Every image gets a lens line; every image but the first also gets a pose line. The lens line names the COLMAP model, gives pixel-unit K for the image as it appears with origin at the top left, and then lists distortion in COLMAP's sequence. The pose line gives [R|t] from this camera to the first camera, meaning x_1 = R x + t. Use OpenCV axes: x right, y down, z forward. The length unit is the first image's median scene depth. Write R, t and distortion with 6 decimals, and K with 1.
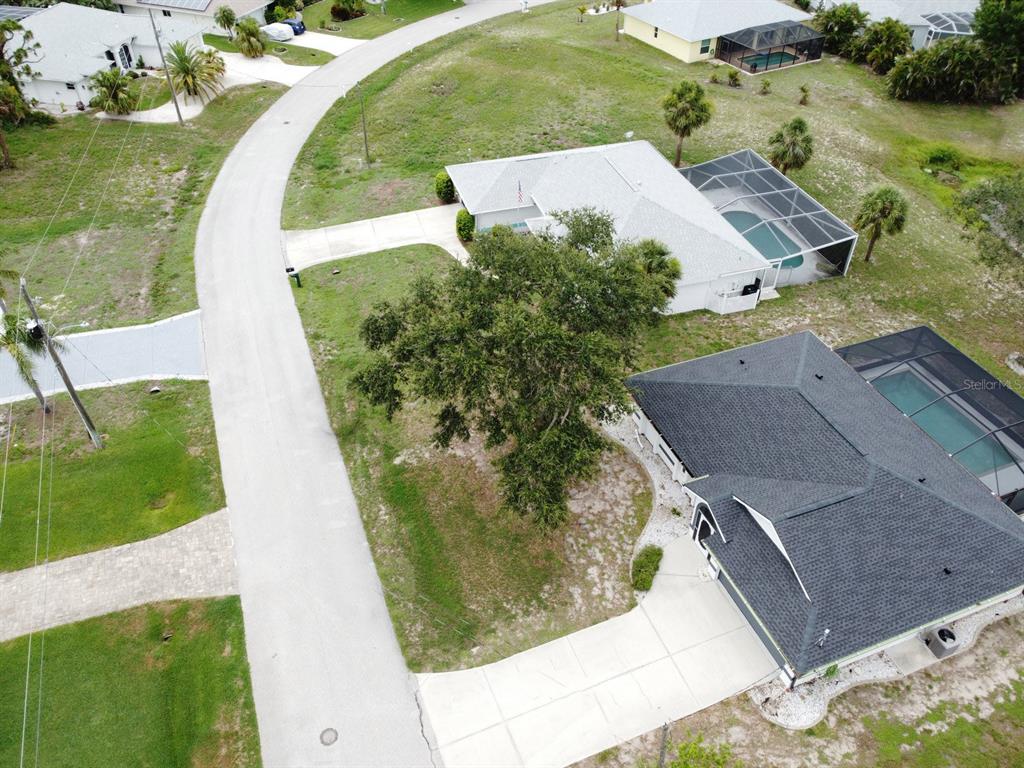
lens RADIAL K [[774.5, 0, 508.4], [0, 774.5, 384.0], [0, 0, 1]] dist [0.000813, -0.005888]
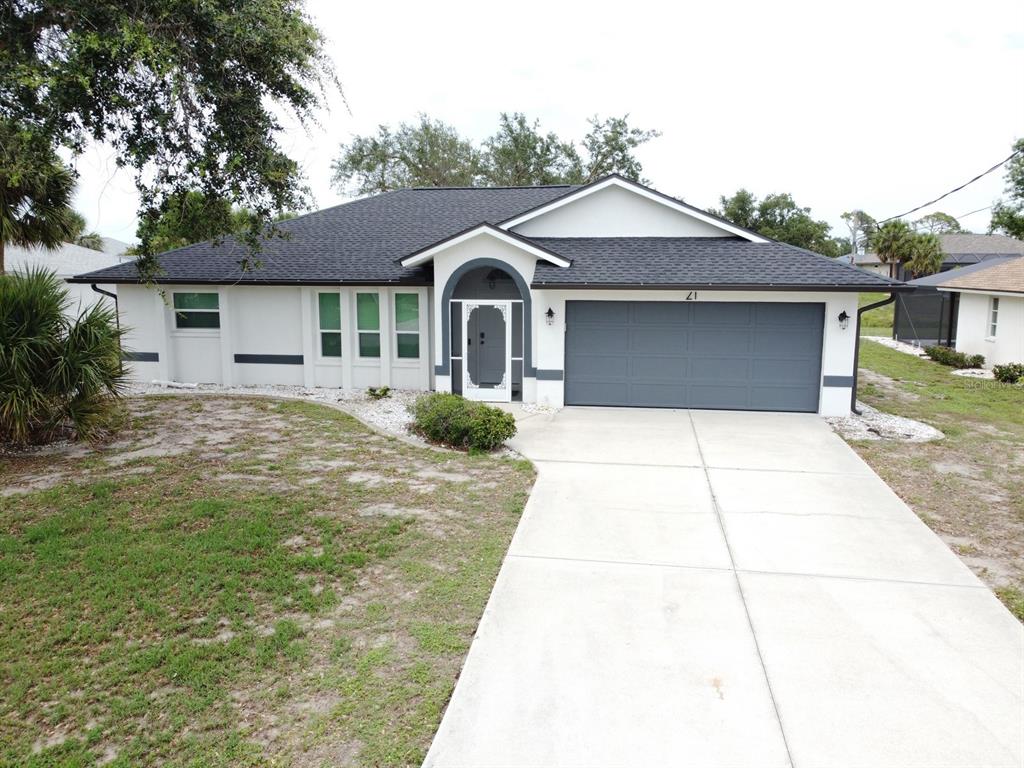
lens RADIAL K [[774.5, 0, 508.0], [0, 774.5, 383.7], [0, 0, 1]] dist [0.000813, -0.005888]
pose [[0.494803, -0.125490, 0.859897, -0.117858], [0.566273, 0.797145, -0.209513, 0.281470], [-0.659170, 0.590604, 0.465491, 0.713053]]
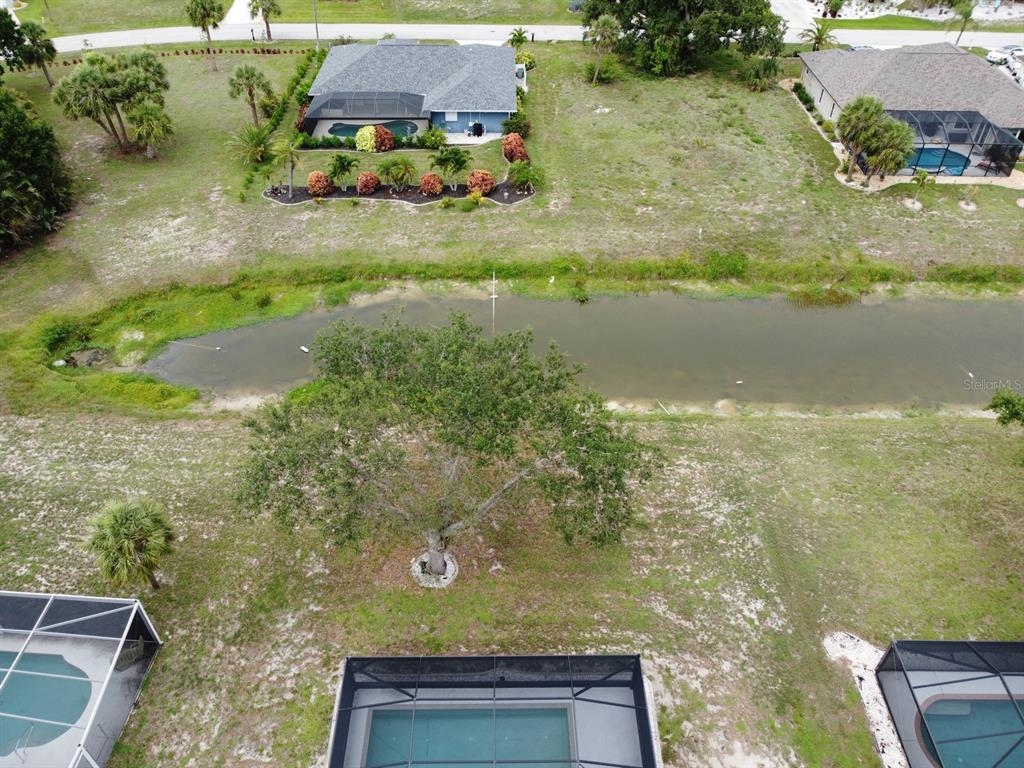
lens RADIAL K [[774.5, 0, 508.0], [0, 774.5, 385.9], [0, 0, 1]] dist [0.000813, -0.005888]
pose [[0.346970, -0.609962, 0.712431, 0.287132], [0.607440, 0.724921, 0.324818, -0.438999], [-0.714583, 0.320057, 0.622041, 0.463273]]
